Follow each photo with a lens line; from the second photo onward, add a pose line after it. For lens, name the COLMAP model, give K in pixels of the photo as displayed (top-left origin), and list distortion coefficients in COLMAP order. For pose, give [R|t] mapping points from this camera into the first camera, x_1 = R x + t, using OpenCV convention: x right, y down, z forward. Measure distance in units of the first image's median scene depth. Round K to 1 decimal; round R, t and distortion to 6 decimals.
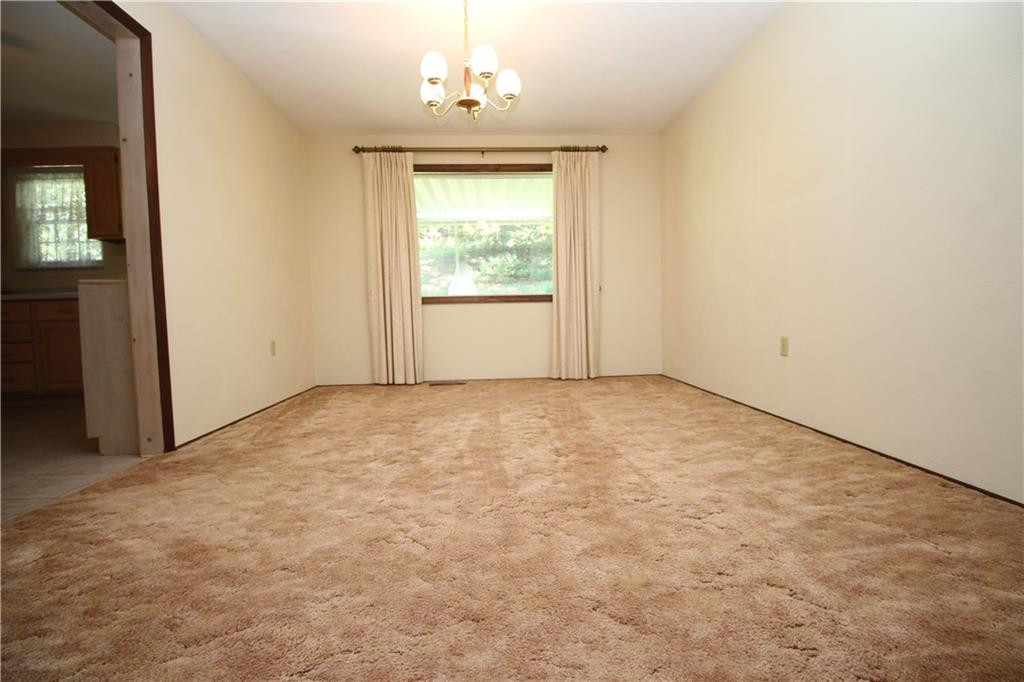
lens RADIAL K [[474.9, 0, 505.7], [0, 474.9, 335.5], [0, 0, 1]] dist [-0.007221, -0.001977]
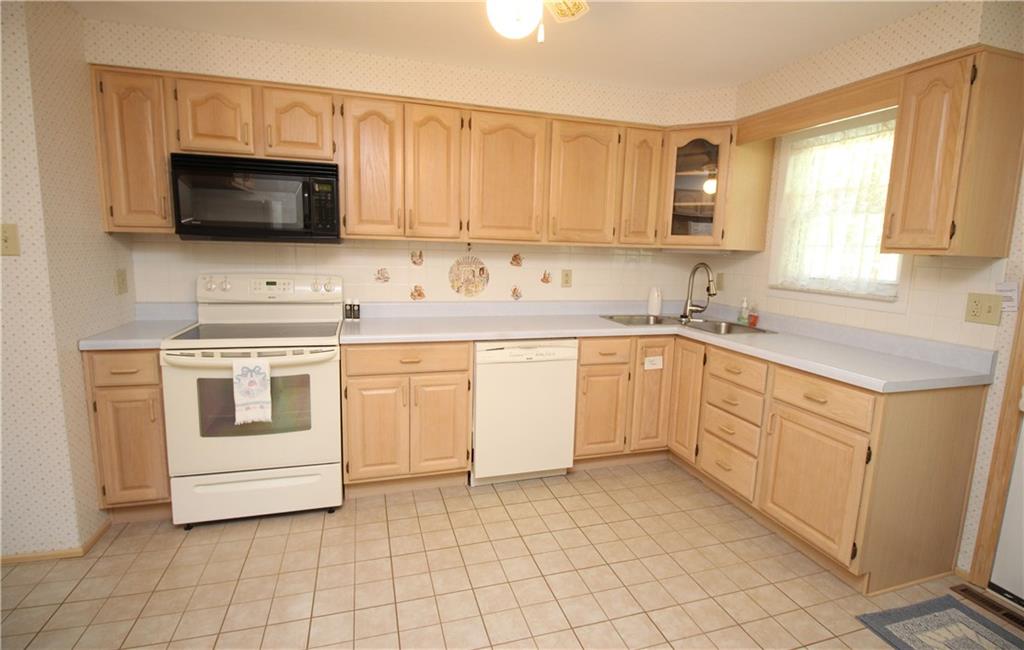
lens RADIAL K [[497.6, 0, 514.3], [0, 497.6, 320.9], [0, 0, 1]] dist [-0.000946, -0.001175]
pose [[0.247527, 0.172046, -0.953483, -0.429772], [-0.076944, 0.984490, 0.157666, -0.176550], [0.965821, 0.034339, 0.256926, 0.451585]]
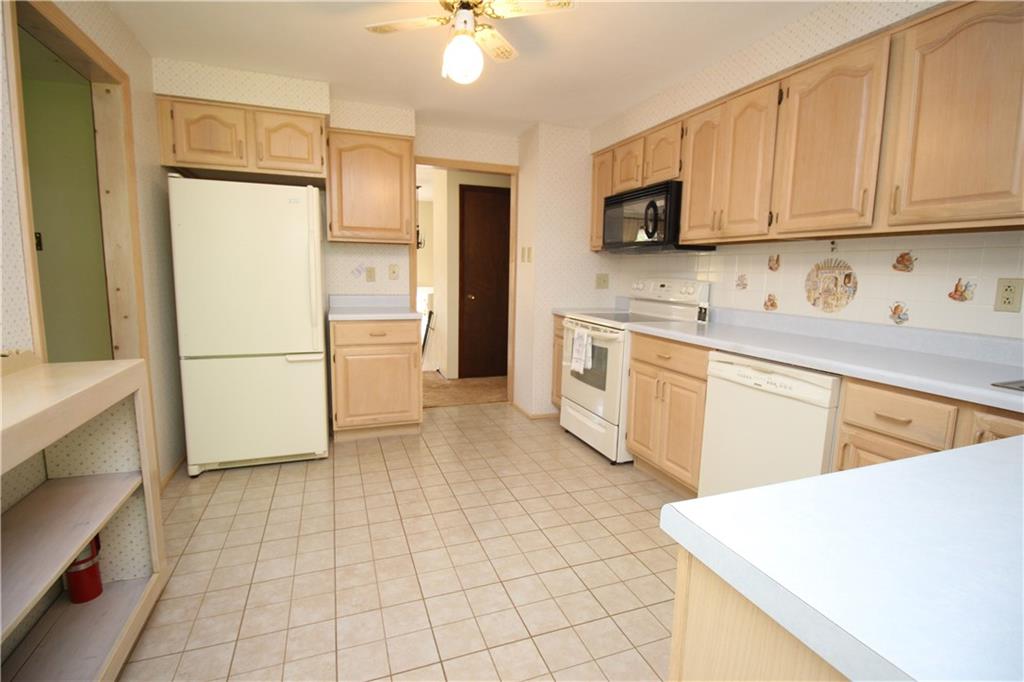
lens RADIAL K [[474.9, 0, 513.0], [0, 474.9, 335.9], [0, 0, 1]] dist [-0.007221, -0.001977]
pose [[-0.951515, 0.045652, -0.304195, -0.667371], [-0.011916, 0.982713, 0.184754, -0.157618], [0.307371, 0.179421, -0.934522, 0.991412]]
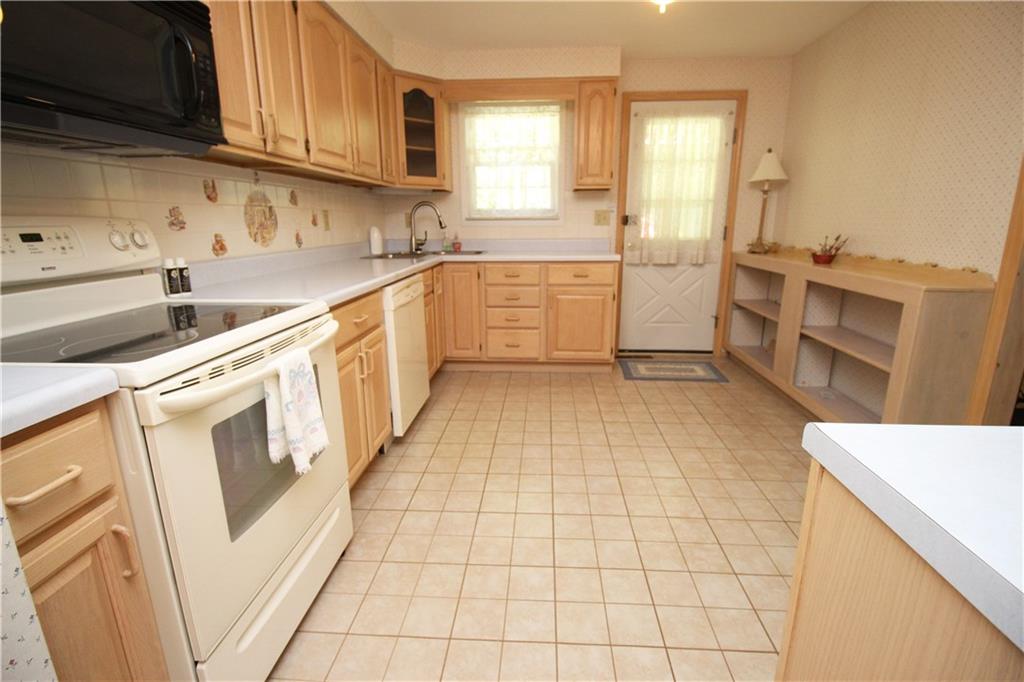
lens RADIAL K [[474.9, 0, 511.6], [0, 474.9, 335.8], [0, 0, 1]] dist [-0.007221, -0.001977]
pose [[0.992926, 0.044295, -0.110163, -0.840491], [-0.021981, 0.980347, 0.196055, -0.099393], [0.116683, -0.192246, 0.974385, 0.059799]]
